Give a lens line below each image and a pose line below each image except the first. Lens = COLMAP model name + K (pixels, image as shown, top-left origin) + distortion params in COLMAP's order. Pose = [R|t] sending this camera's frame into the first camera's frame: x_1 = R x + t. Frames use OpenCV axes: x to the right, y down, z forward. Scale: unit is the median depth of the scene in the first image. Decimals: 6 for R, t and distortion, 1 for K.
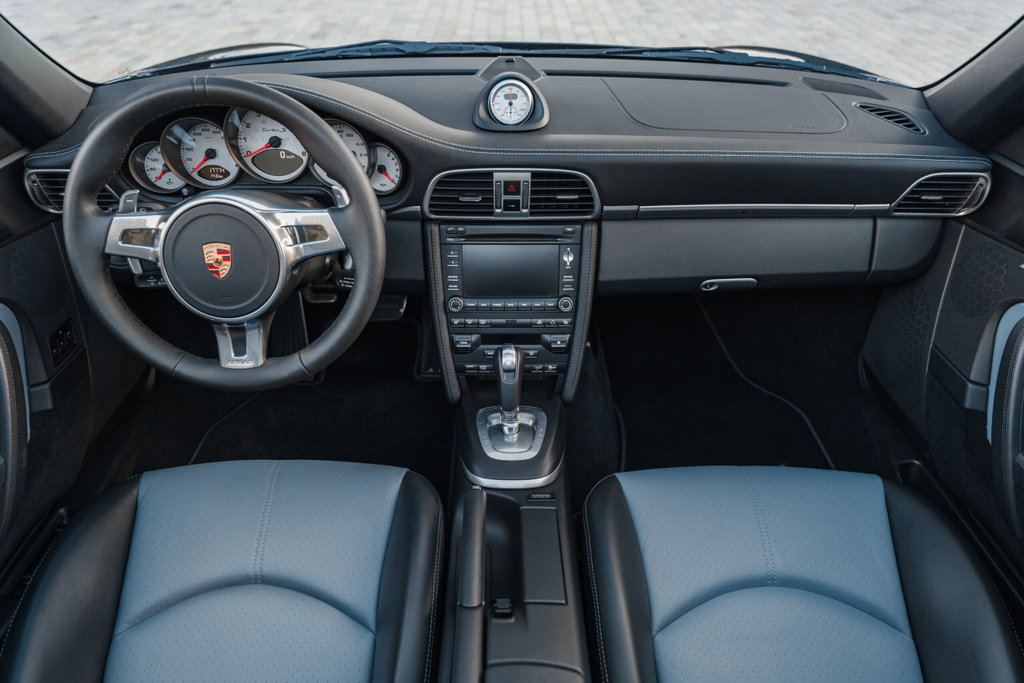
lens RADIAL K [[692.1, 0, 508.4], [0, 692.1, 348.1], [0, 0, 1]] dist [-0.004283, 0.001708]
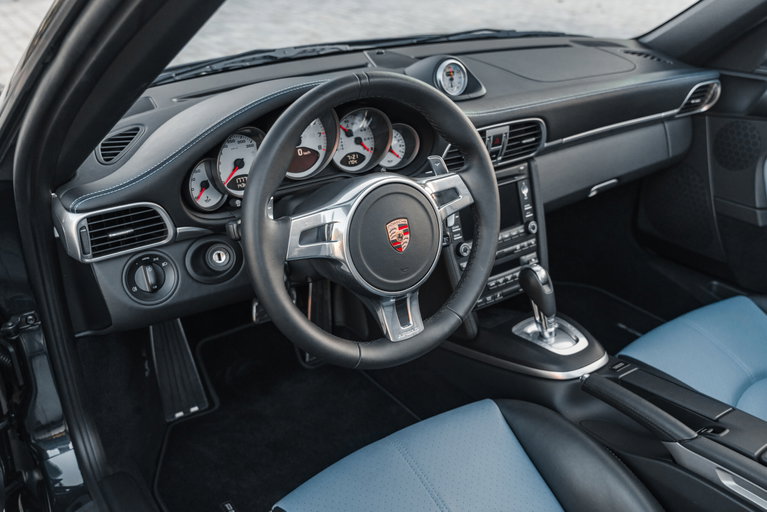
lens RADIAL K [[684.7, 0, 380.5], [0, 684.7, 250.7], [0, 0, 1]] dist [-0.006231, 0.003739]
pose [[0.831434, -0.250898, 0.495750, -0.782142], [0.318400, 0.946357, -0.055048, -0.045064], [-0.455345, 0.203616, 0.866719, 0.084140]]
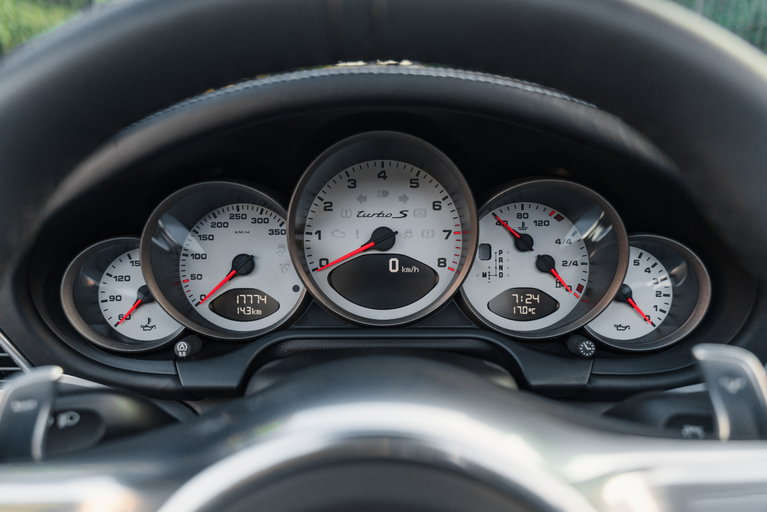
lens RADIAL K [[536.8, 0, 379.8], [0, 536.8, 255.1], [0, 0, 1]] dist [0.001259, 0.002401]
pose [[0.999545, -0.012797, -0.027317, -0.329854], [0.003651, 0.950218, -0.311565, -0.174688], [0.029944, 0.311323, 0.949832, 0.659095]]
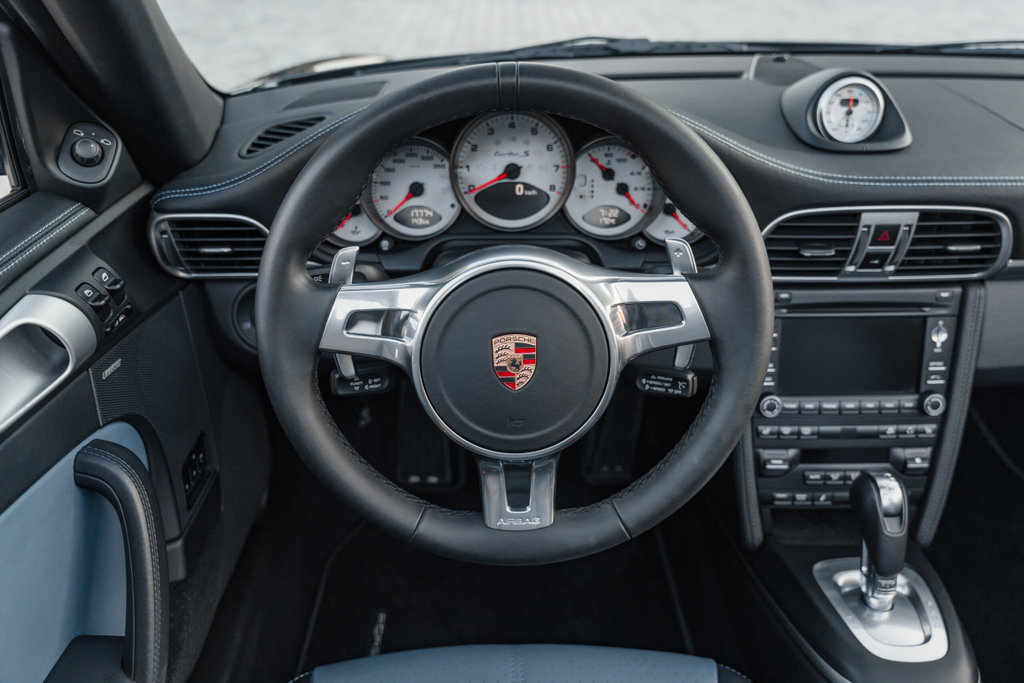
lens RADIAL K [[749.5, 0, 502.8], [0, 749.5, 344.2], [0, 0, 1]] dist [0.006580, 0.003529]
pose [[0.999917, -0.008091, -0.010021, -0.340761], [0.007400, 0.997711, -0.067210, -0.078944], [0.010542, 0.067131, 0.997688, 0.275522]]
